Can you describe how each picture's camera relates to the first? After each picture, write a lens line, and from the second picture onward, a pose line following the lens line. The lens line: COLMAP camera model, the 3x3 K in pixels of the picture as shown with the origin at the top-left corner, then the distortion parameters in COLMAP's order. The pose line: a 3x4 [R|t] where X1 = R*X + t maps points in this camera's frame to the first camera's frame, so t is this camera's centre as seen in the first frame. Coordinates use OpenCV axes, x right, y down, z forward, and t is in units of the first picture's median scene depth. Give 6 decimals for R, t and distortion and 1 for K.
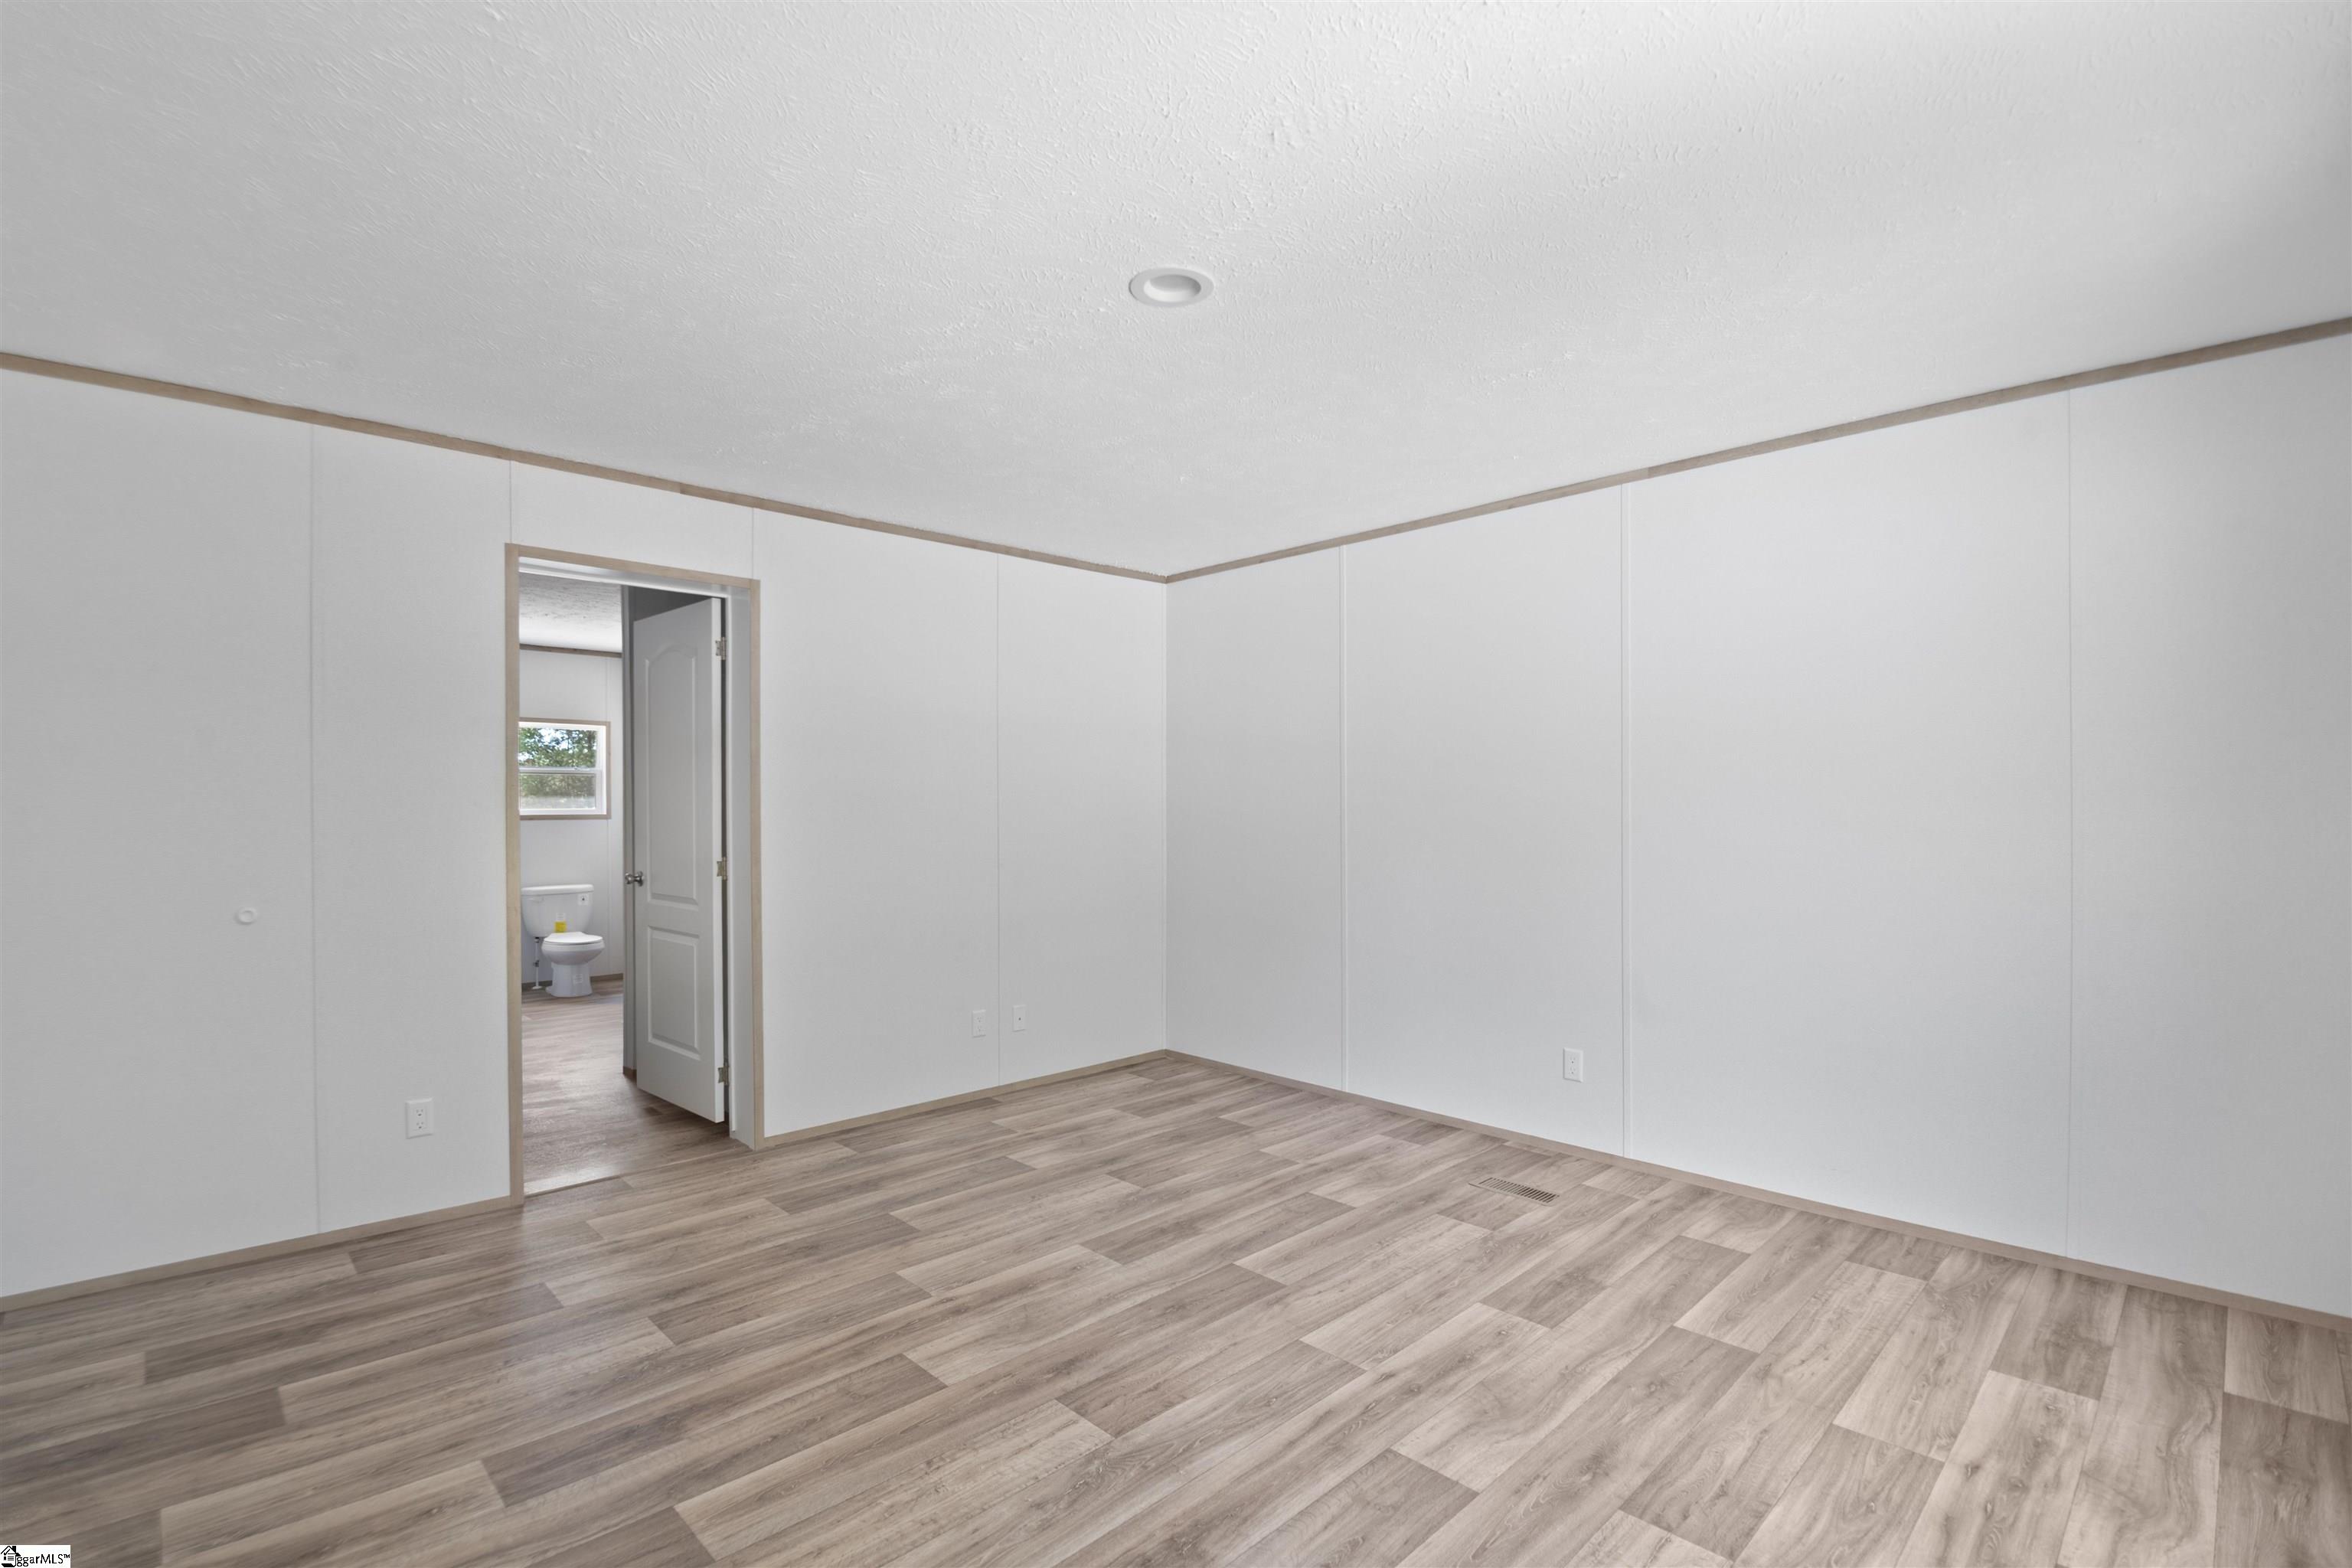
lens RADIAL K [[1084.3, 0, 1133.1], [0, 1084.3, 832.8], [0, 0, 1]] dist [-0.025508, -0.002757]
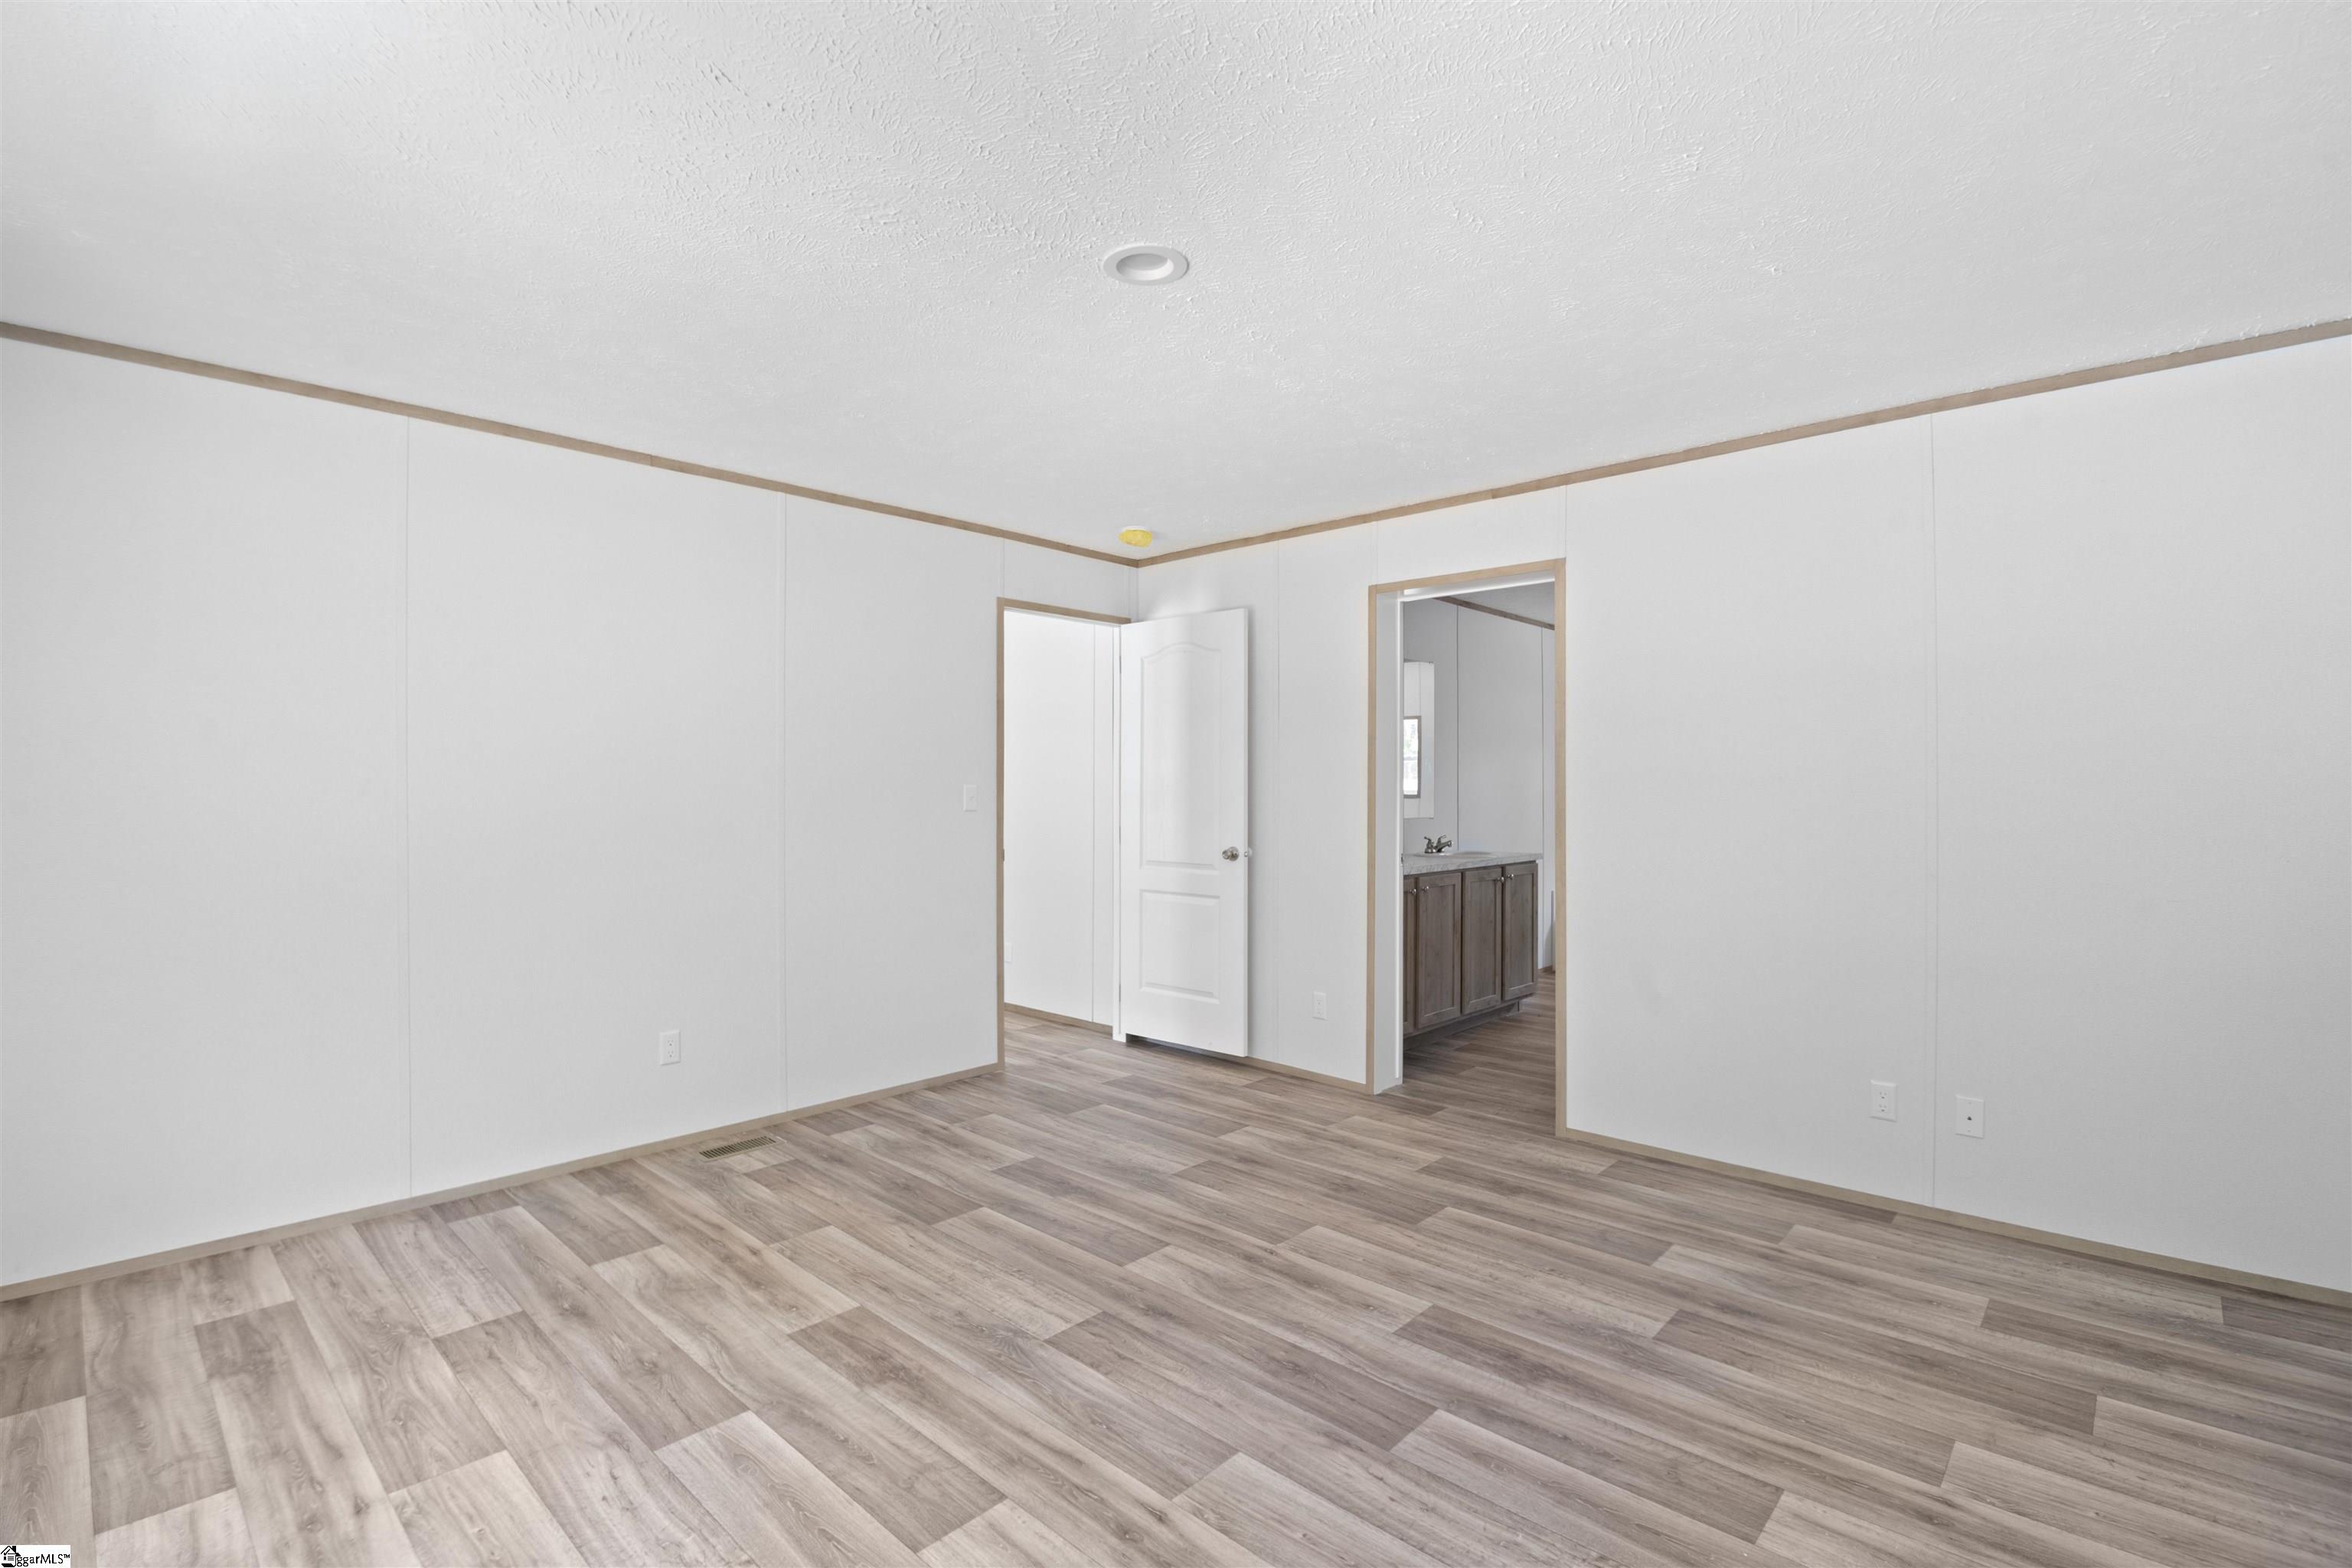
lens RADIAL K [[1084.3, 0, 1156.1], [0, 1084.3, 815.0], [0, 0, 1]] dist [-0.025508, -0.002757]
pose [[0.052159, 0.032233, -0.998118, 0.941846], [-0.034330, 0.998946, 0.030465, -0.027259], [0.998049, 0.032676, 0.053211, 0.884236]]
